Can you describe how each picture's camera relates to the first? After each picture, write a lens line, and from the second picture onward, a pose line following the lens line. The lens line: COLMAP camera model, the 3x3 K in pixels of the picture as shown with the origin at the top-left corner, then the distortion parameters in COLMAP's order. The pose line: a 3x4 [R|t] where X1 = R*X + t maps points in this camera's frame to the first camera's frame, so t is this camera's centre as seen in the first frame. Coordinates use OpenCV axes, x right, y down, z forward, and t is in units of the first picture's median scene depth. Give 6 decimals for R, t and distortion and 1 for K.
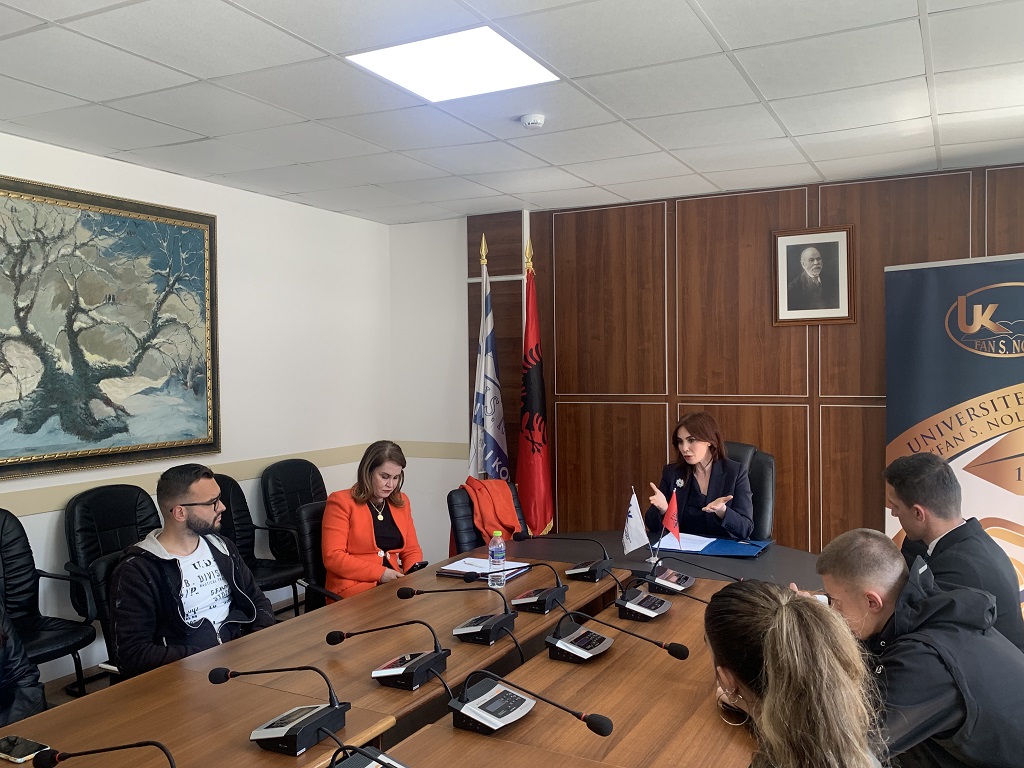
lens RADIAL K [[862.1, 0, 526.2], [0, 862.1, 375.6], [0, 0, 1]] dist [0.060139, -0.084159]
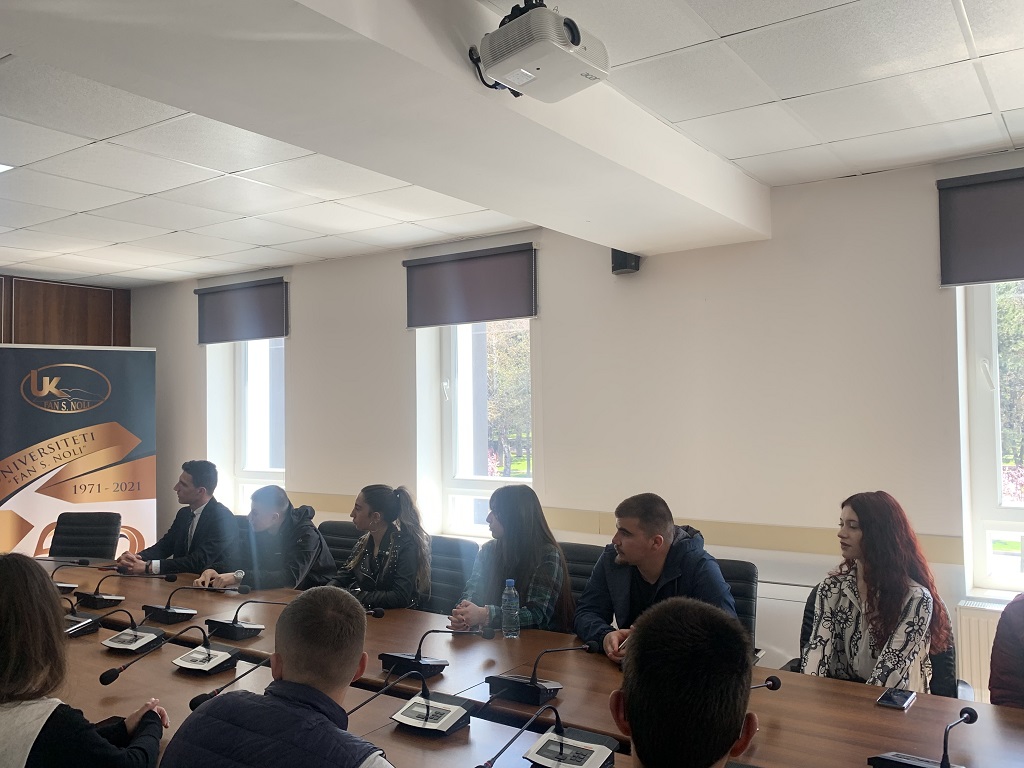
lens RADIAL K [[862.1, 0, 512.7], [0, 862.1, 382.6], [0, 0, 1]] dist [0.060139, -0.084159]
pose [[0.127643, 0.036922, 0.991133, -0.802303], [0.020848, 0.998986, -0.039899, 0.002373], [-0.991601, 0.025756, 0.126744, 0.039188]]
